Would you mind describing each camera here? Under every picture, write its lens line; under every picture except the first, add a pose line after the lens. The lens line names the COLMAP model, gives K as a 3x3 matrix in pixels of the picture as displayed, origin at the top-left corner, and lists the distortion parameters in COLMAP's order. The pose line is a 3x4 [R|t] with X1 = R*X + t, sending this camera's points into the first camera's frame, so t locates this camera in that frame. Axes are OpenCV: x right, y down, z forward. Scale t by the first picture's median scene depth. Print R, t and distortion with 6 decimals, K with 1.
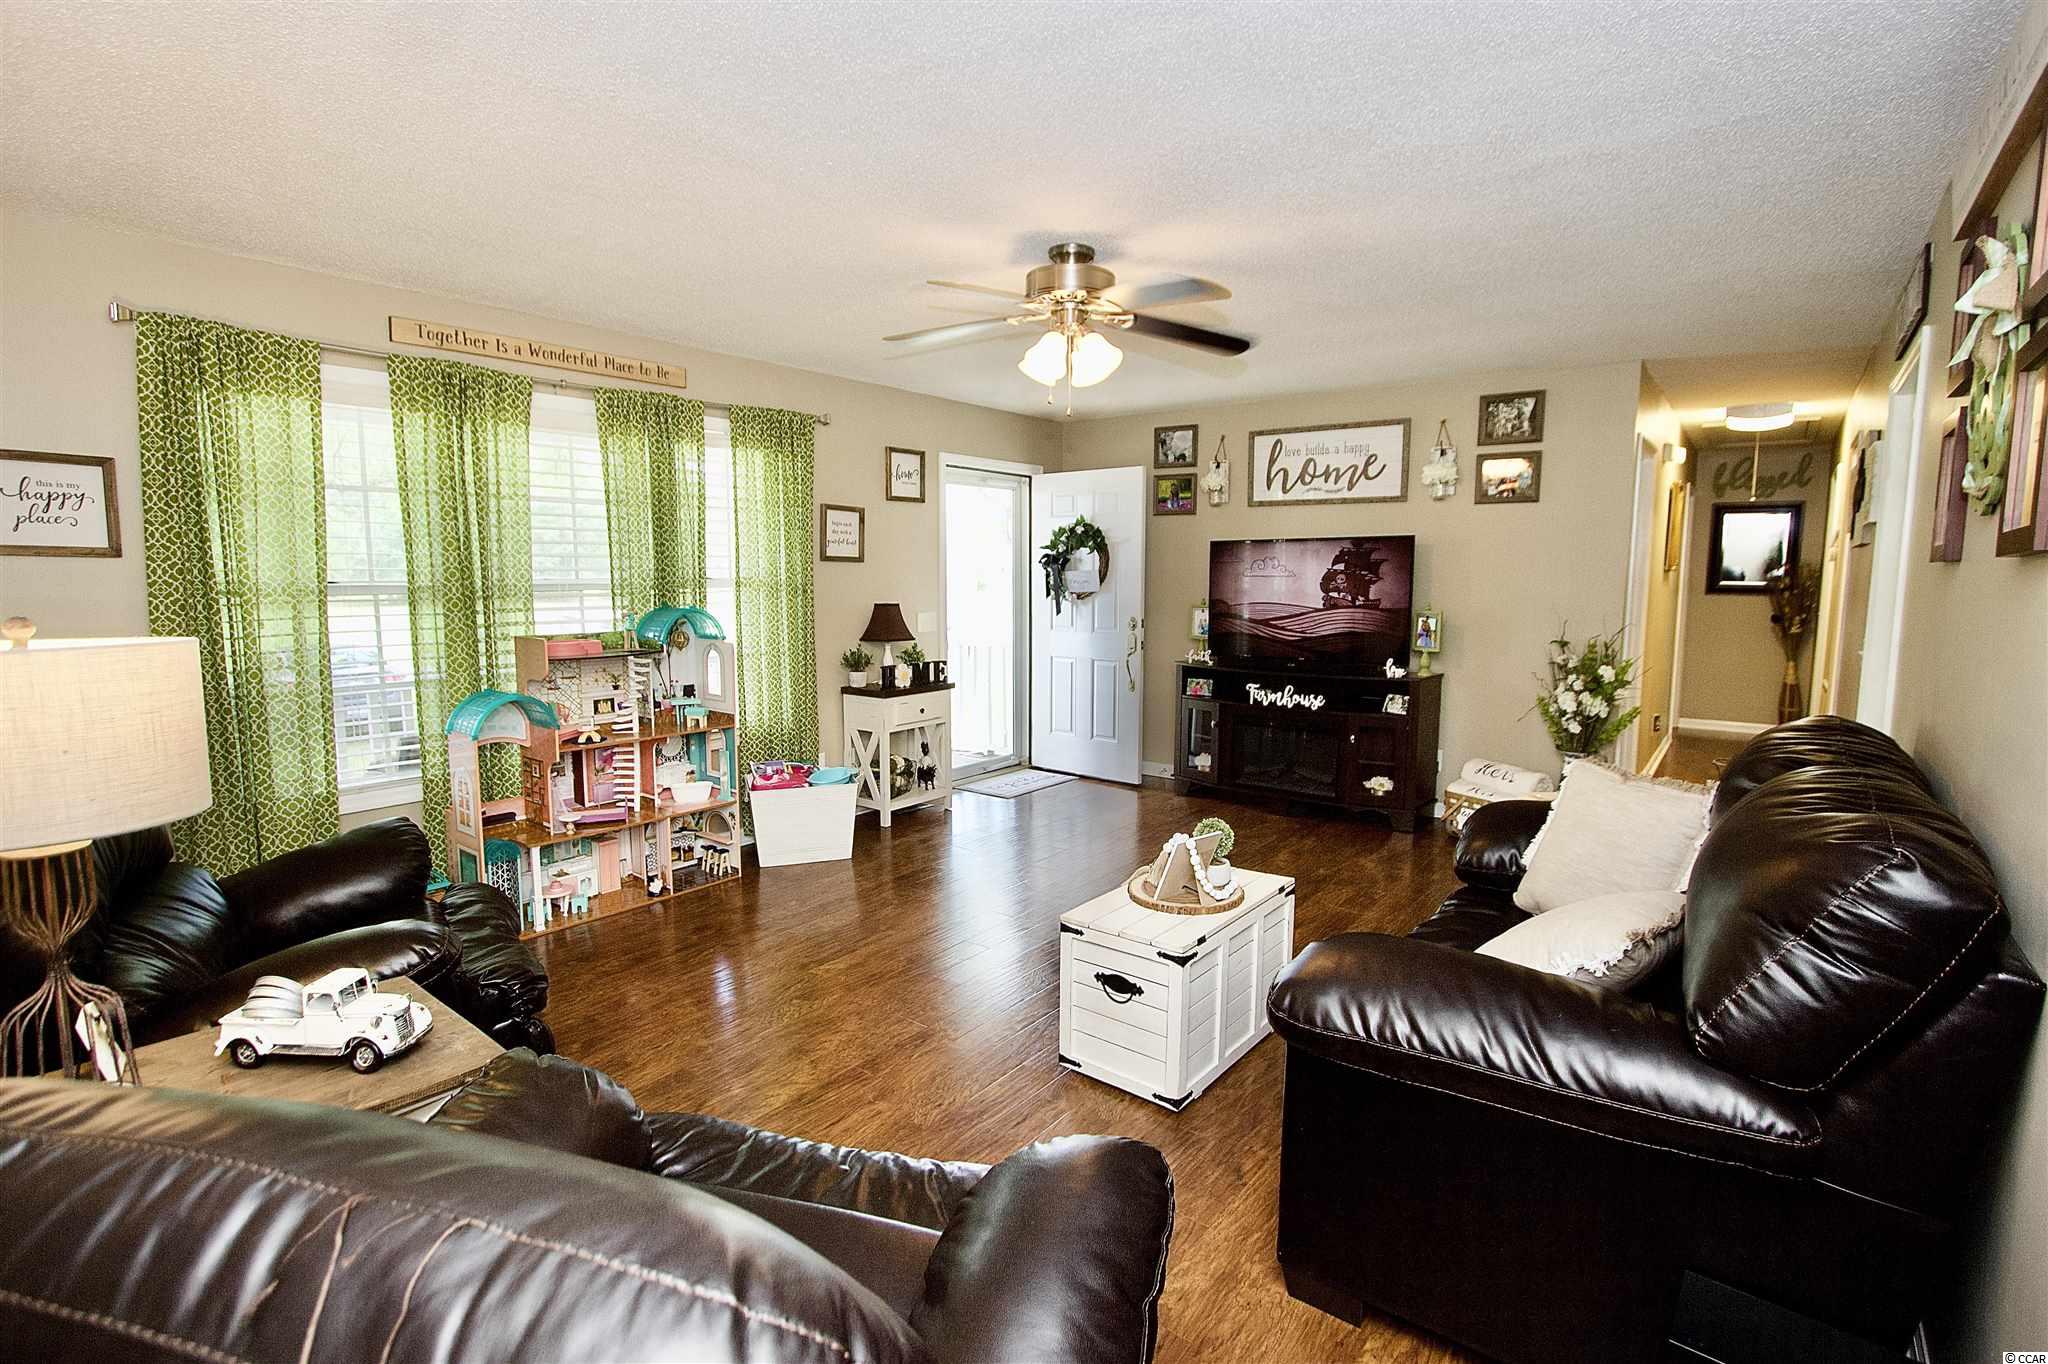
lens RADIAL K [[960.5, 0, 1041.4], [0, 960.5, 687.8], [0, 0, 1]] dist [-0.016701, 0.001862]
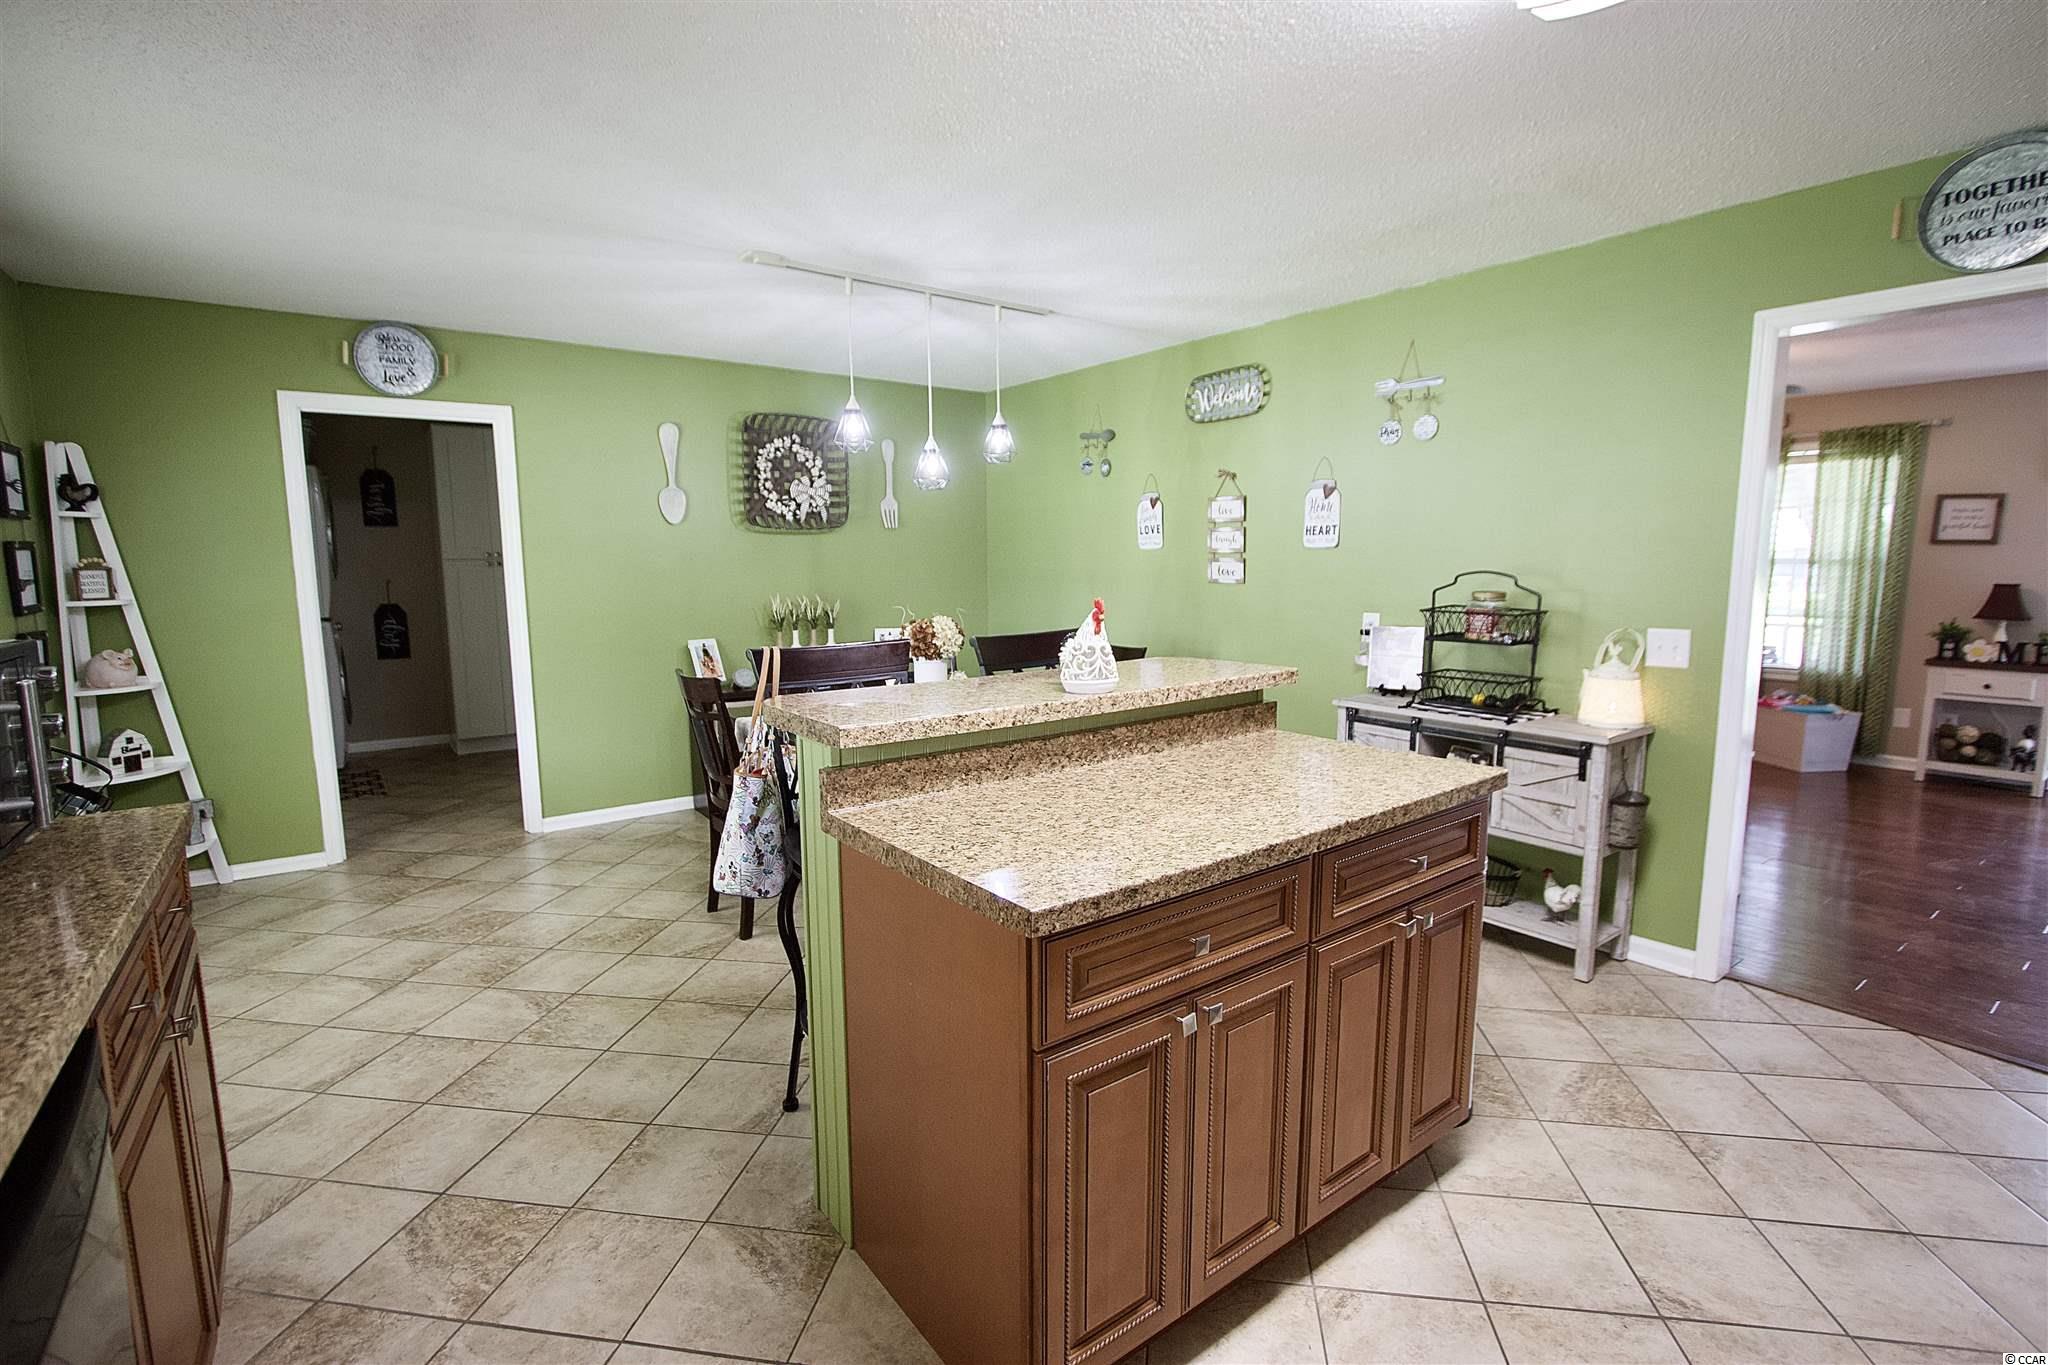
lens RADIAL K [[960.5, 0, 1029.1], [0, 960.5, 679.3], [0, 0, 1]] dist [-0.016701, 0.001862]
pose [[-0.280897, 0.121878, -0.951968, 1.127497], [-0.116900, 0.980173, 0.159982, -0.025883], [0.952592, 0.156223, -0.261080, 0.269967]]
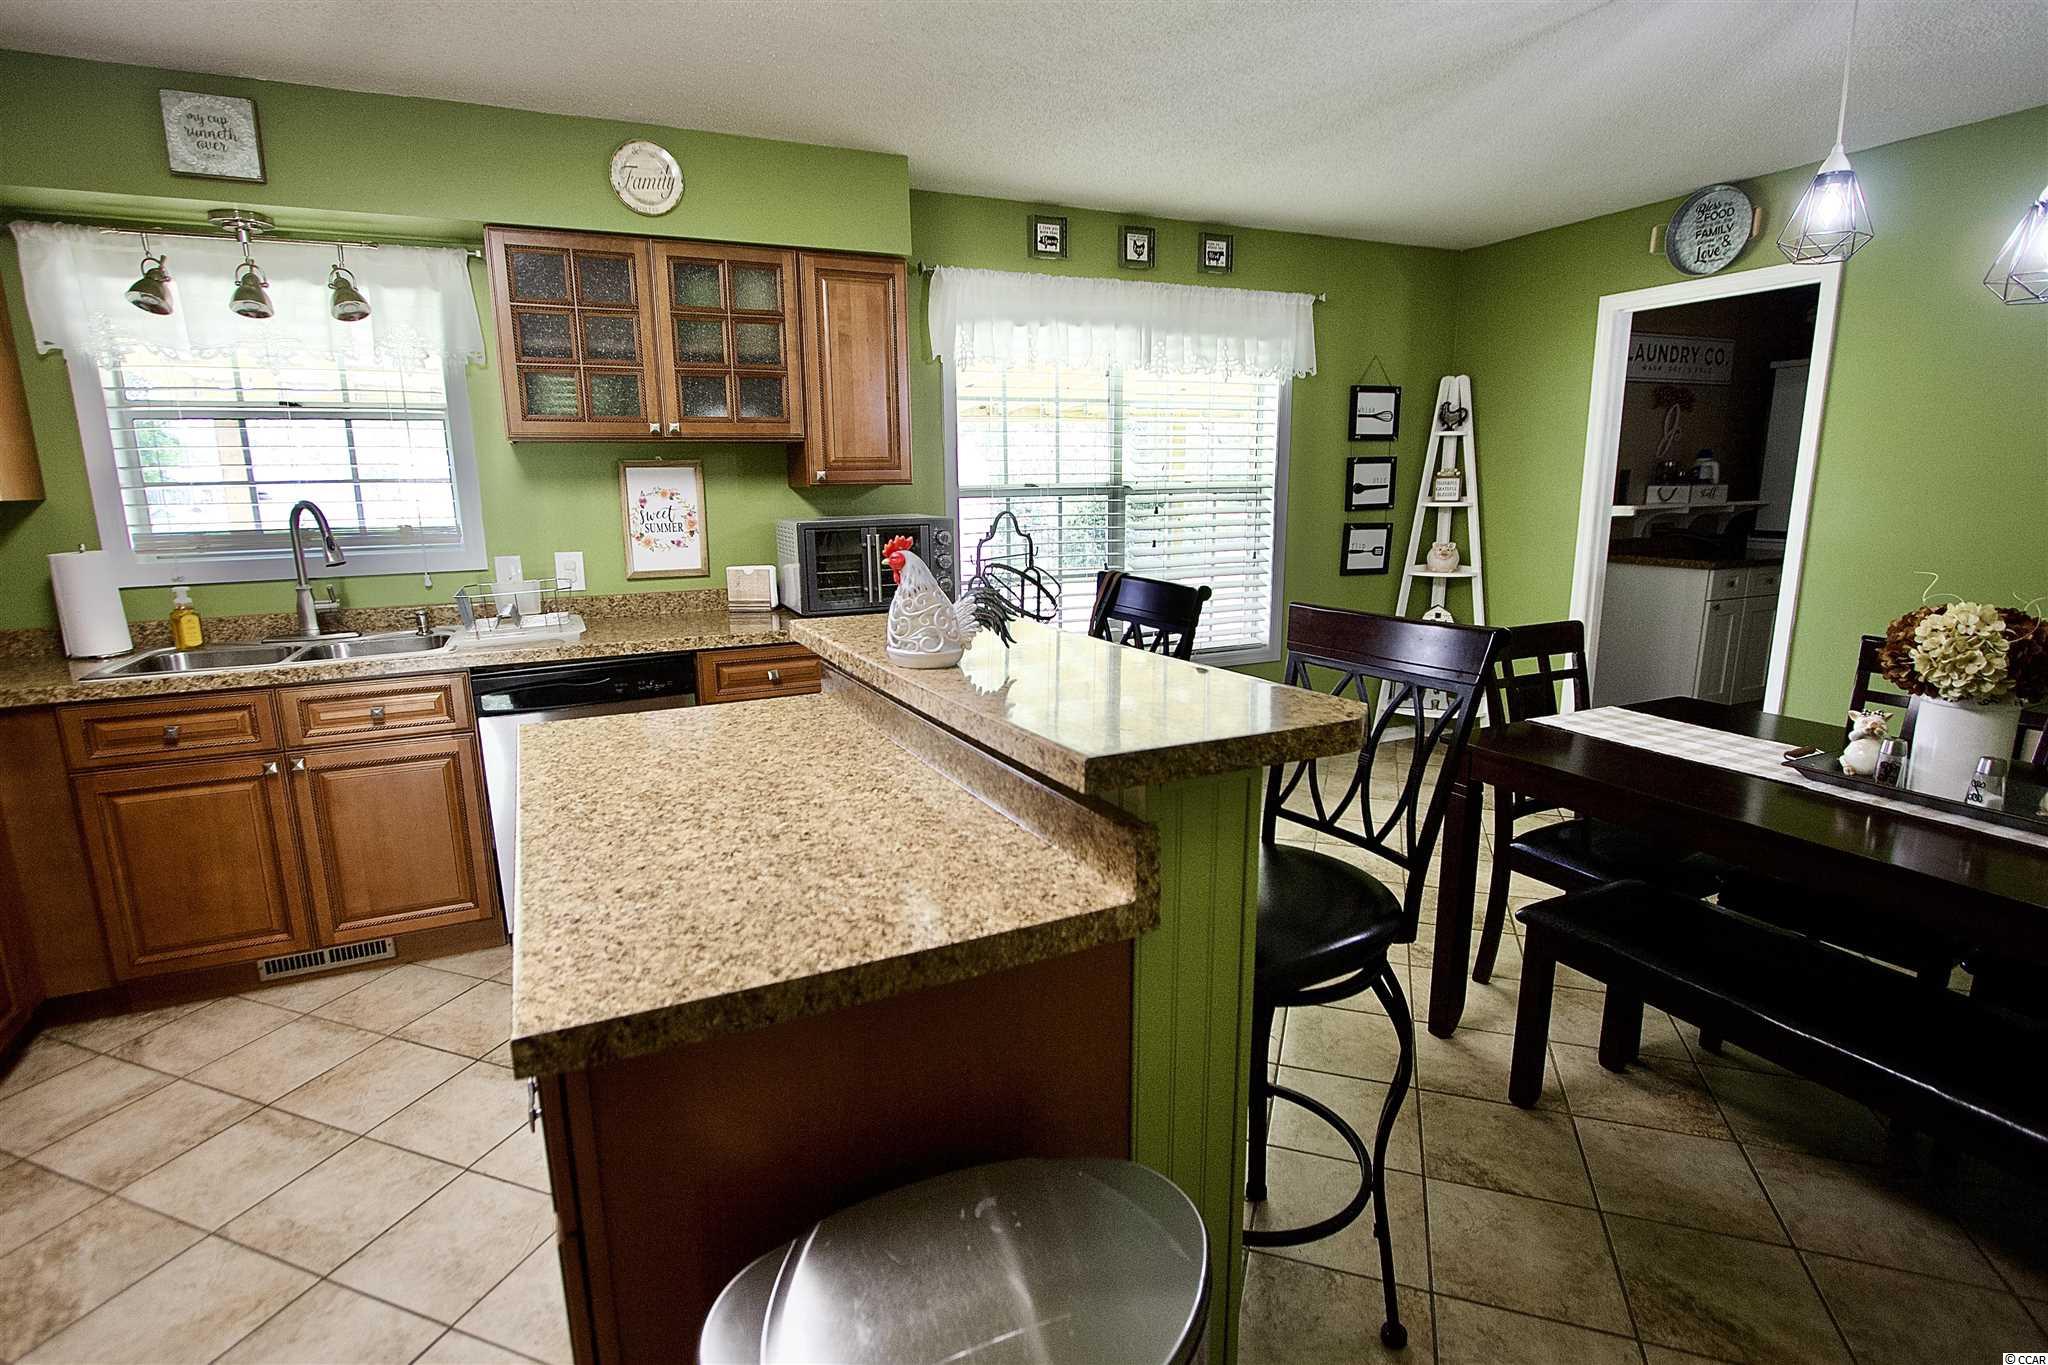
lens RADIAL K [[988.7, 0, 1016.3], [0, 988.7, 687.4], [0, 0, 1]] dist [-0.005859, -0.001831]
pose [[-0.886879, -0.083254, 0.454439, 0.586411], [0.072739, 0.946200, 0.315302, -0.047170], [-0.456240, 0.312690, -0.833109, 0.431736]]
